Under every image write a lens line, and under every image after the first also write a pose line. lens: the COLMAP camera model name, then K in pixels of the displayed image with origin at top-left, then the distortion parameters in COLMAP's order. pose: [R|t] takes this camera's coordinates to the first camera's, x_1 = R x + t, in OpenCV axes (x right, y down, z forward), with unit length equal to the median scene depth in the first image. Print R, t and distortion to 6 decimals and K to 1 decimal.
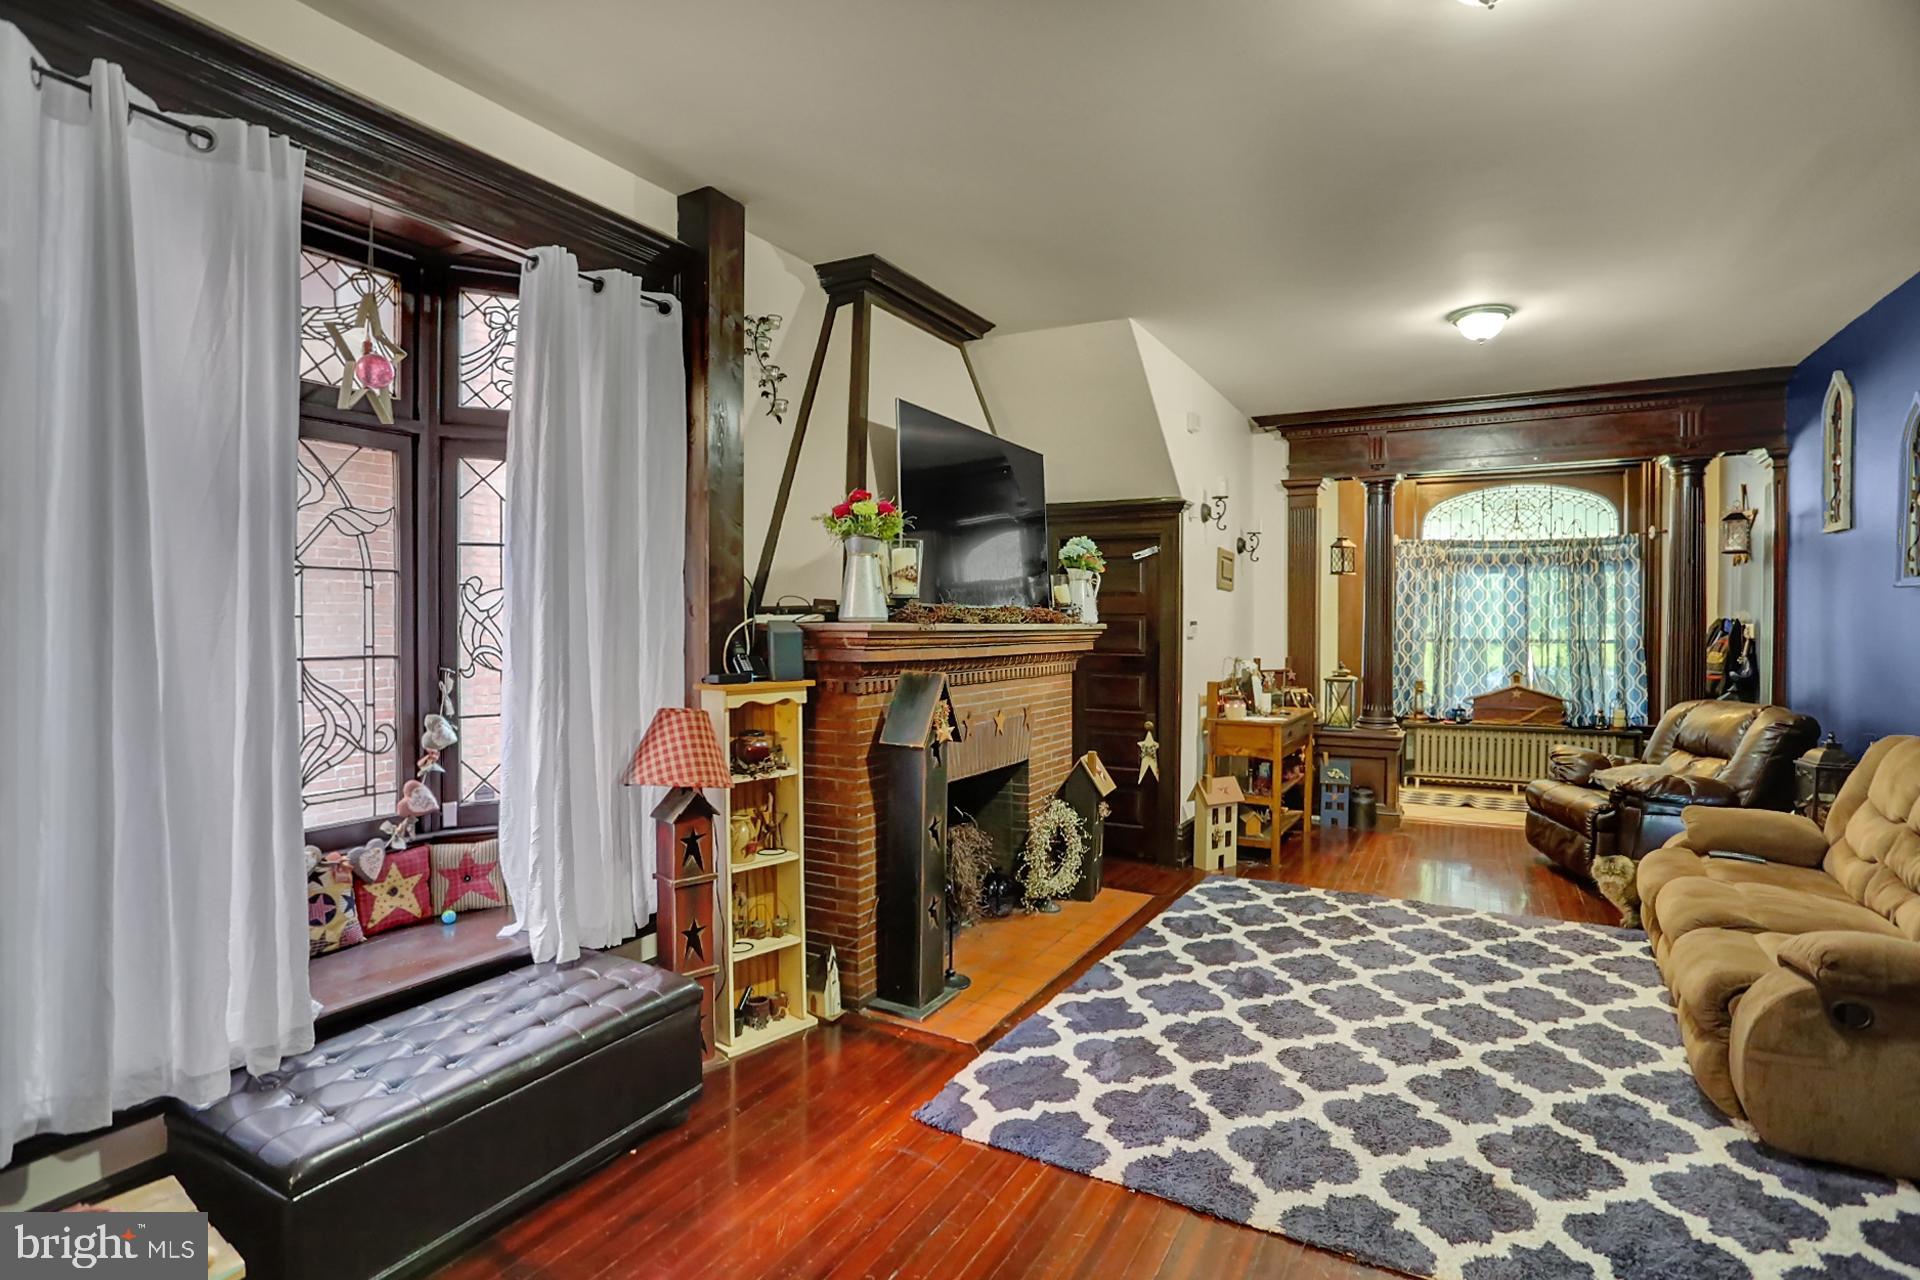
lens RADIAL K [[953.4, 0, 960.4], [0, 953.4, 629.2], [0, 0, 1]] dist [-0.060828, 0.027048]
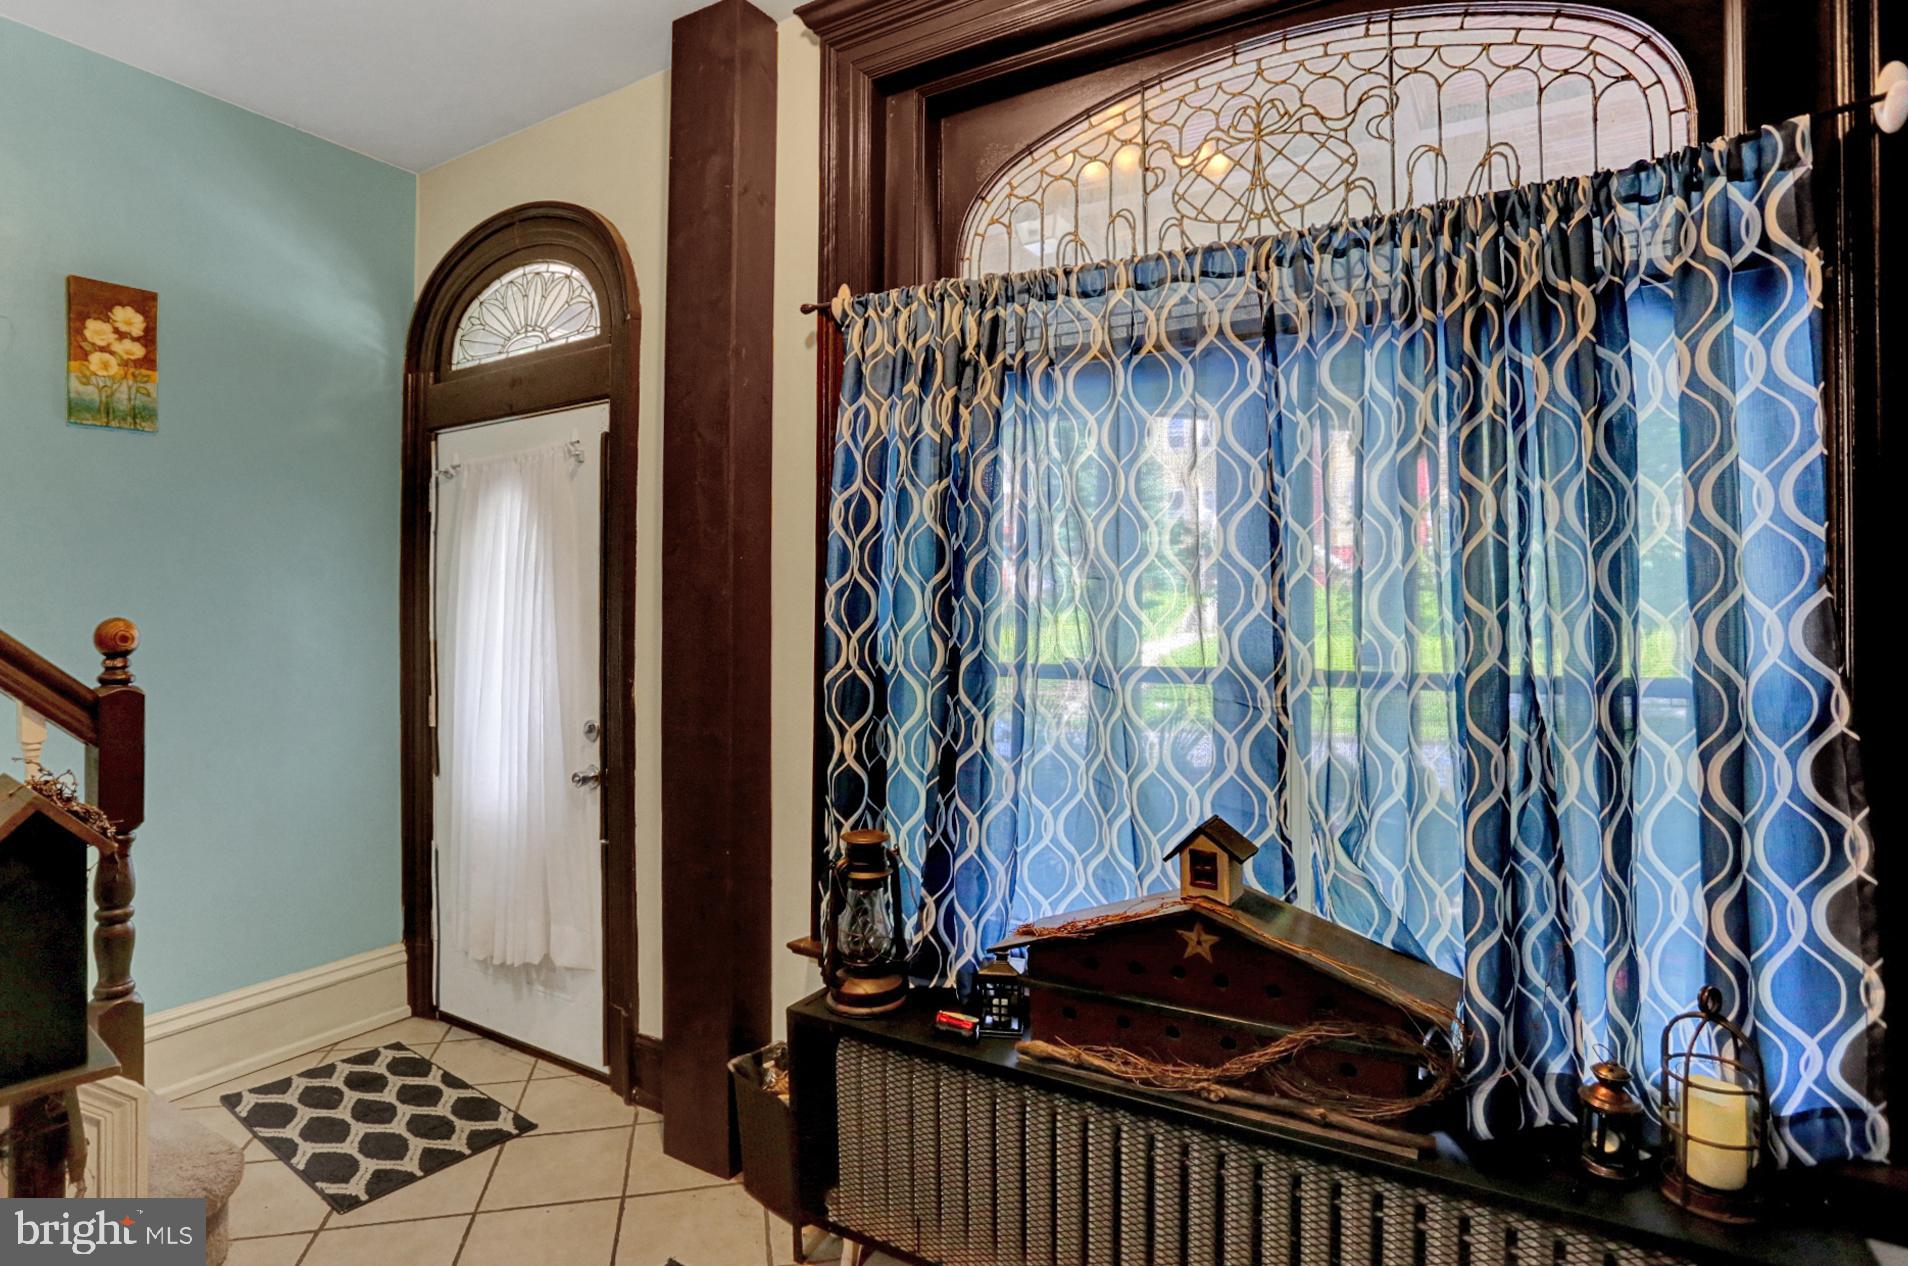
lens RADIAL K [[947.4, 0, 975.6], [0, 947.4, 608.6], [0, 0, 1]] dist [-0.060828, 0.027048]
pose [[0.998513, -0.011232, -0.053347, 1.006322], [0.010712, 0.999892, -0.010014, -0.006931], [0.053453, 0.009427, 0.998526, 1.425292]]
